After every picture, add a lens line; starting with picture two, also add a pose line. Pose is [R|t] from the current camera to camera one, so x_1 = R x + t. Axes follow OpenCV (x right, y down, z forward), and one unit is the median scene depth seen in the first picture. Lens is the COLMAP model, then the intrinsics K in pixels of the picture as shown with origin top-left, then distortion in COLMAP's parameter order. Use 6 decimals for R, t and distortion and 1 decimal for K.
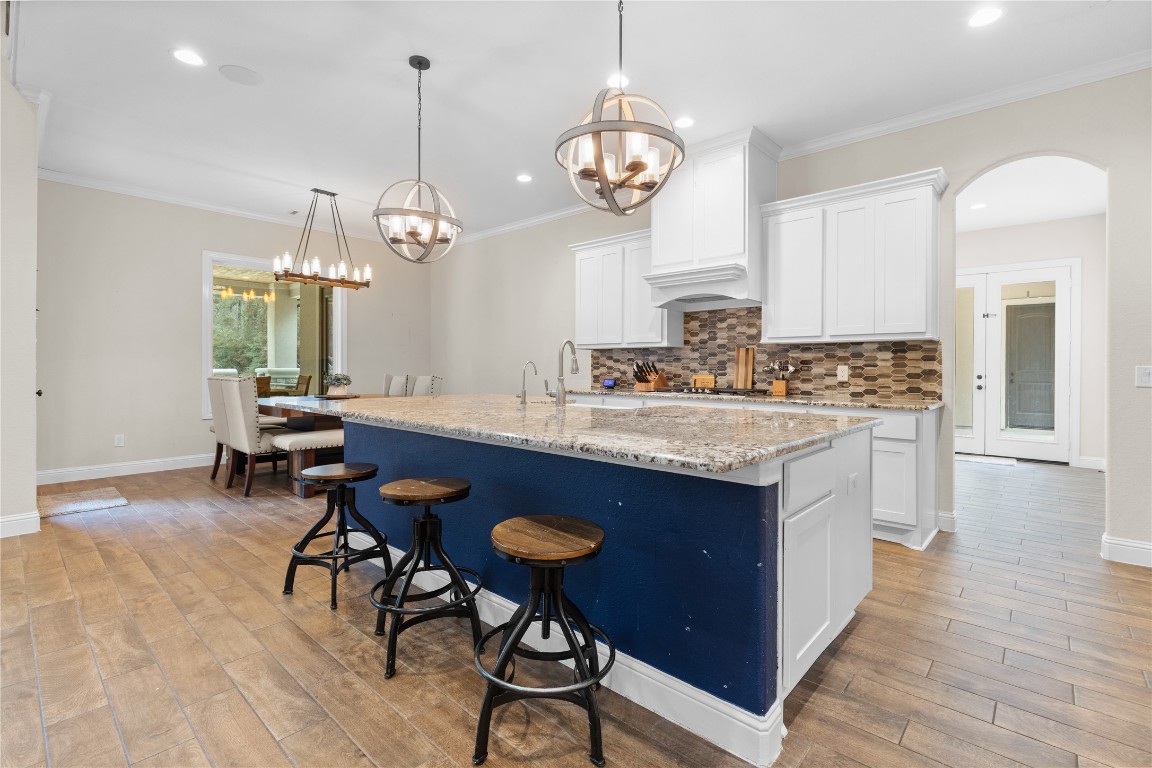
lens RADIAL K [[530.0, 0, 576.3], [0, 530.0, 376.3], [0, 0, 1]] dist [0.004855, -0.000119]
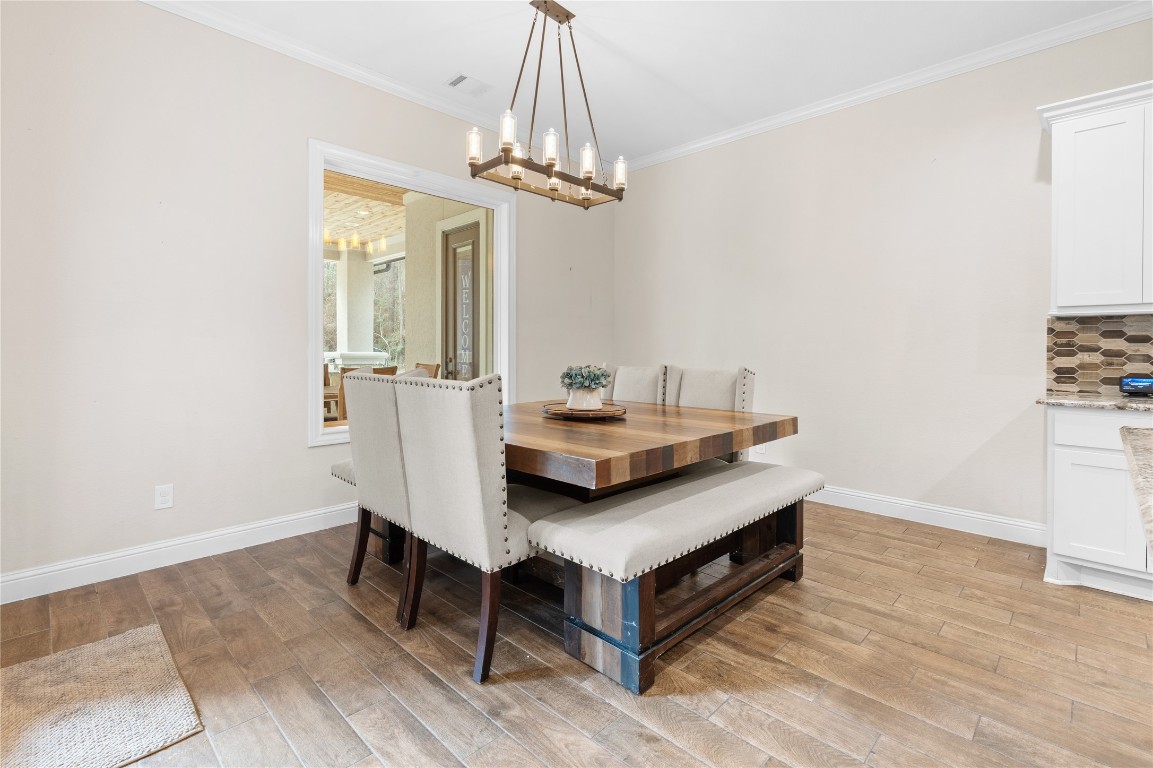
lens RADIAL K [[530.5, 0, 564.2], [0, 530.5, 353.9], [0, 0, 1]] dist [0.004855, -0.000119]
pose [[0.999231, 0.001798, -0.039158, -0.420939], [-0.002058, 0.999976, -0.006591, -0.011154], [0.039145, 0.006666, 0.999211, 0.467067]]
